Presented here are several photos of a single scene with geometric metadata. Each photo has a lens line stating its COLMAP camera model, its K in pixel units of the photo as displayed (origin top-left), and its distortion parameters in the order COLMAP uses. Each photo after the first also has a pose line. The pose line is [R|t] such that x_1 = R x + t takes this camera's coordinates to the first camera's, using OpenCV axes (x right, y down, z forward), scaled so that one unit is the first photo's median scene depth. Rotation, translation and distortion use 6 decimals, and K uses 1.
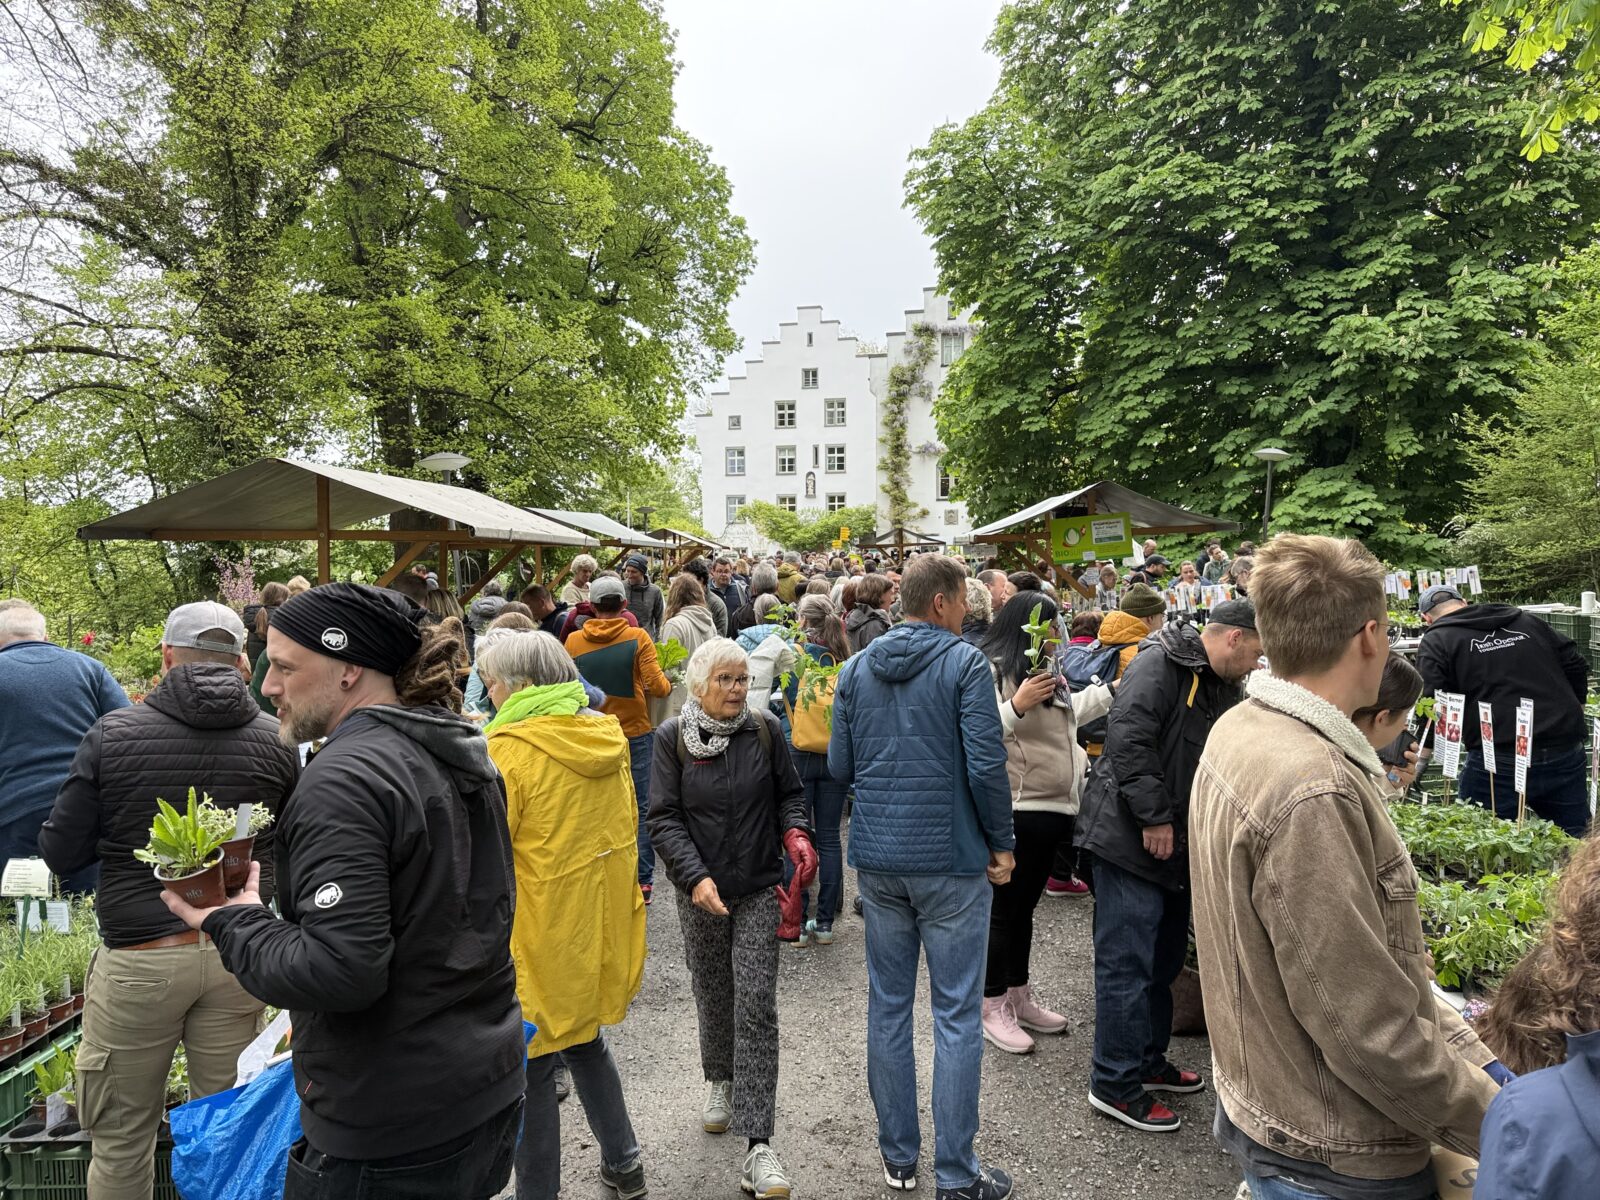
lens RADIAL K [[1124.5, 0, 792.9], [0, 1124.5, 595.6], [0, 0, 1]] dist [0.025391, -0.008623]
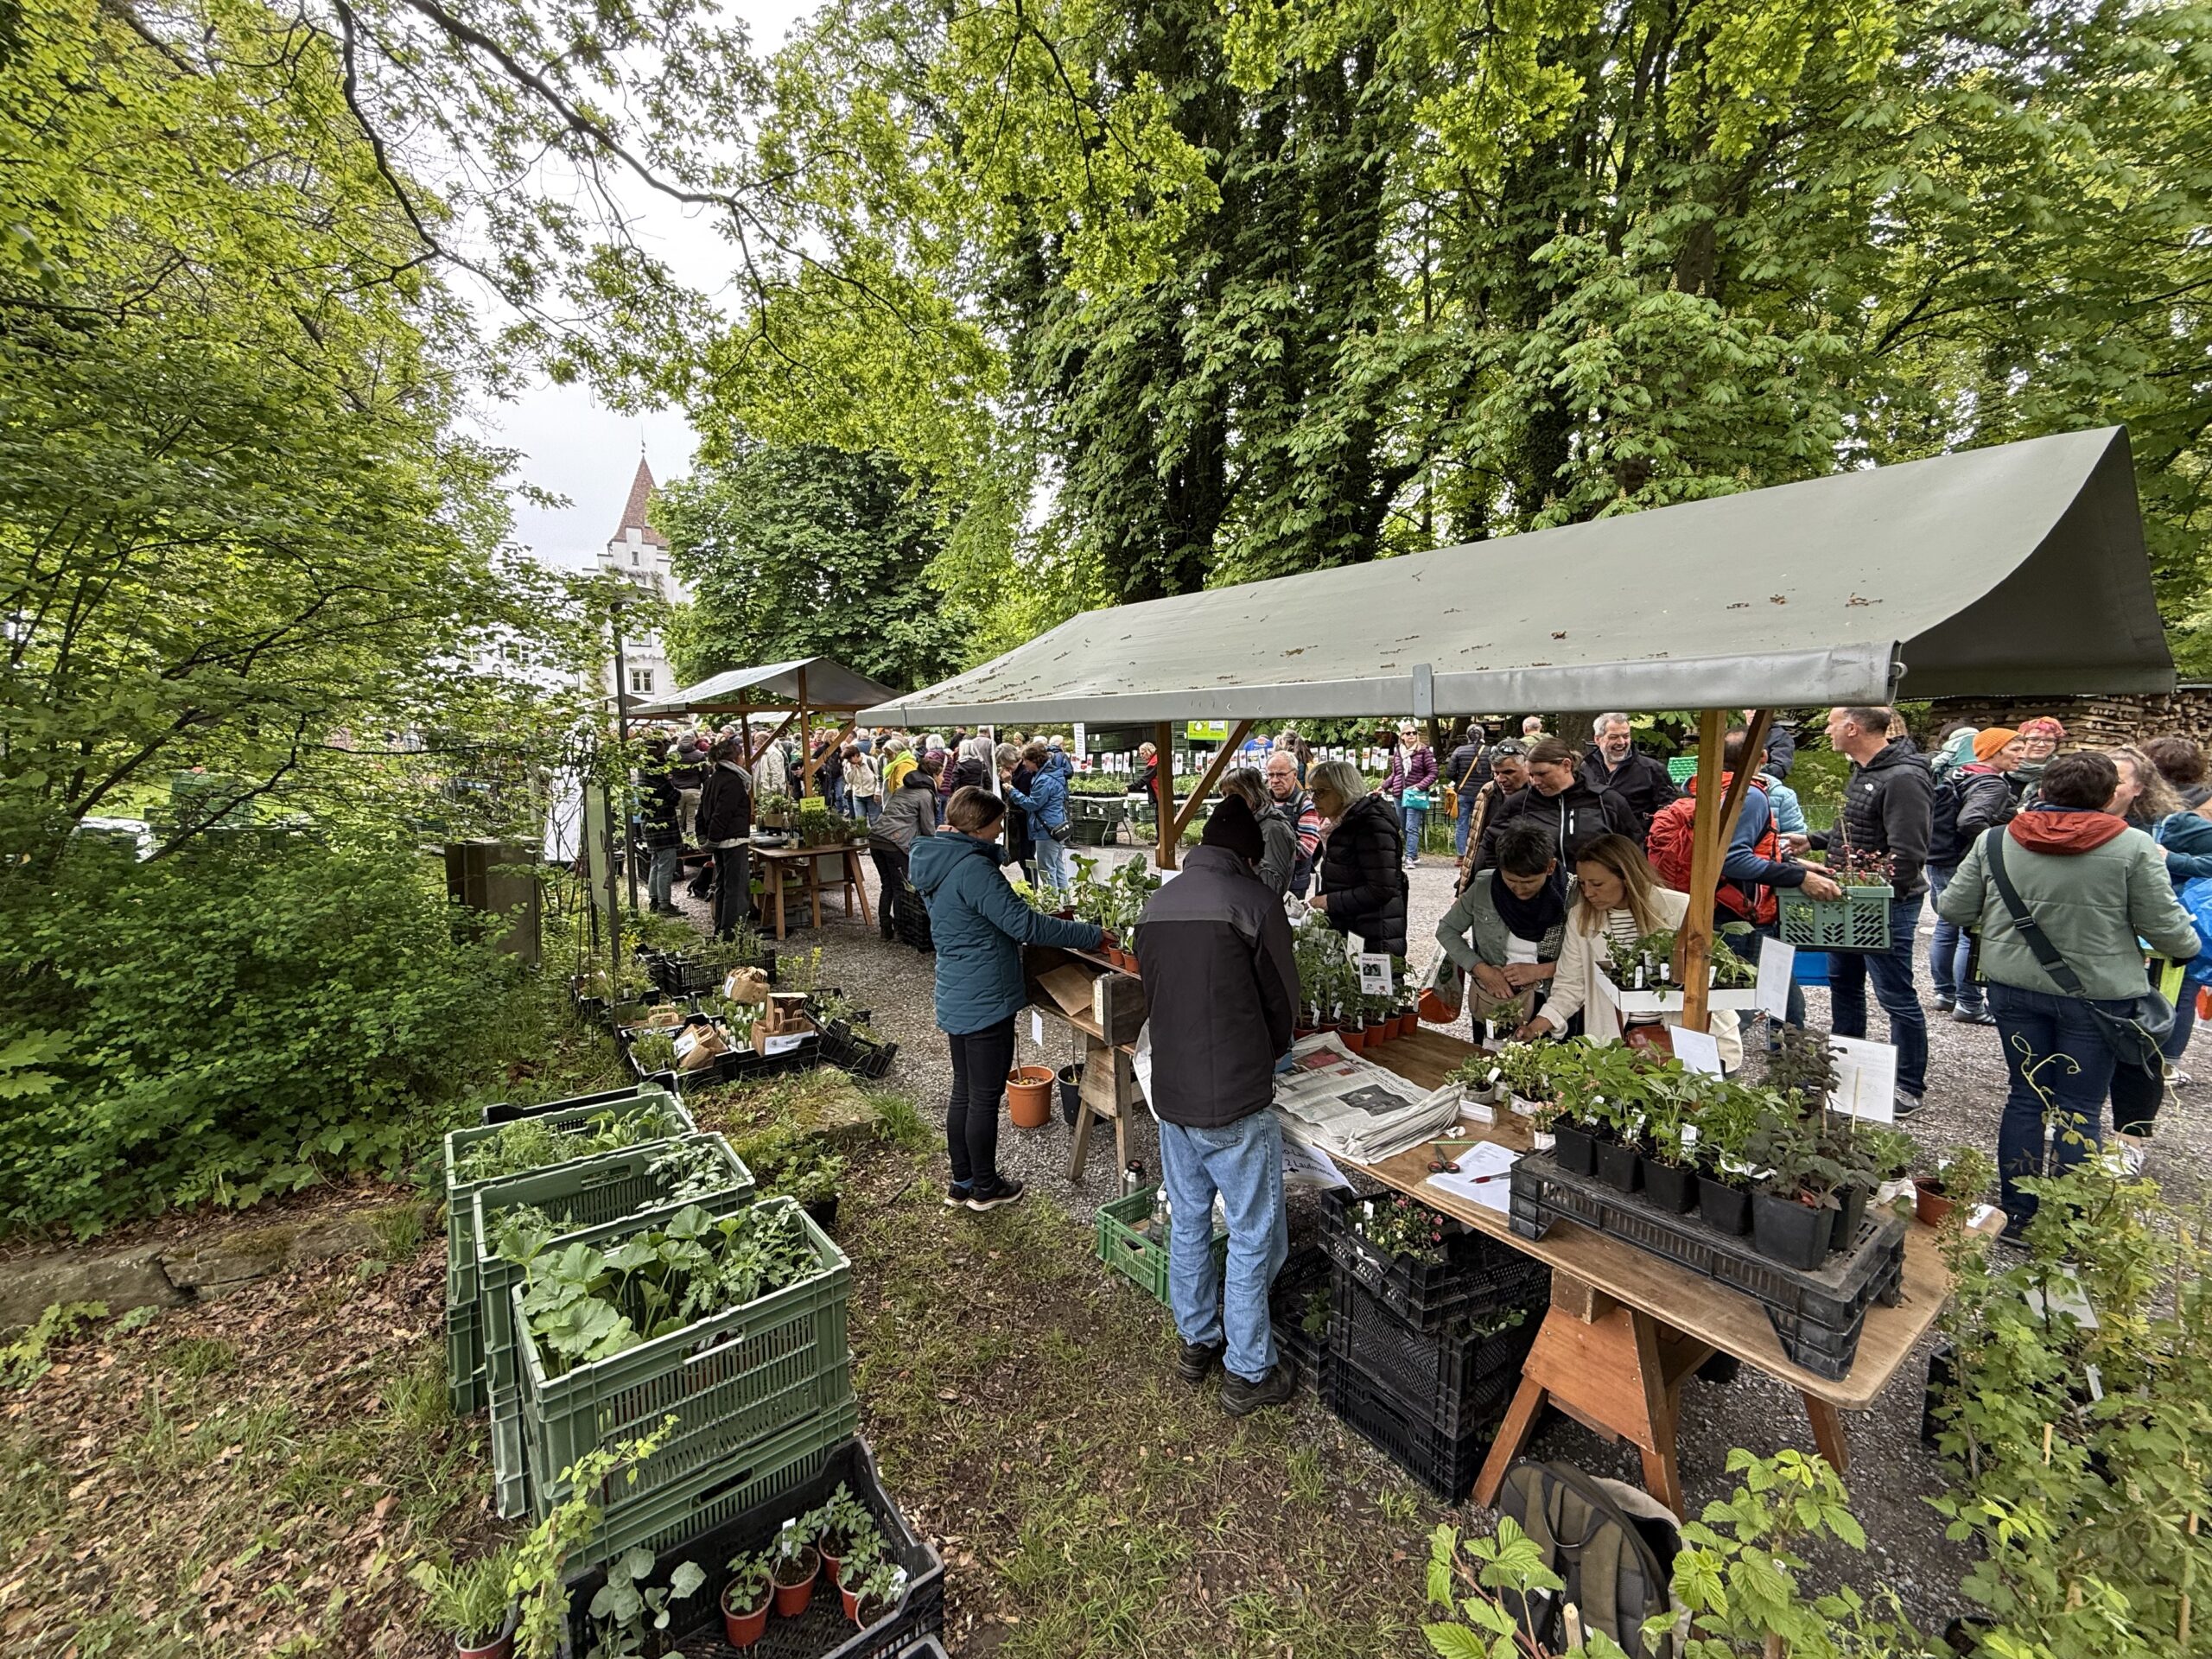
lens RADIAL K [[879.9, 0, 1097.7], [0, 879.9, 823.4], [0, 0, 1]] dist [-0.000668, -0.000008]
pose [[0.779413, -0.051474, 0.624393, -0.111354], [0.012511, 0.997699, 0.066631, 0.011221], [-0.626386, -0.044121, 0.778263, -0.227529]]
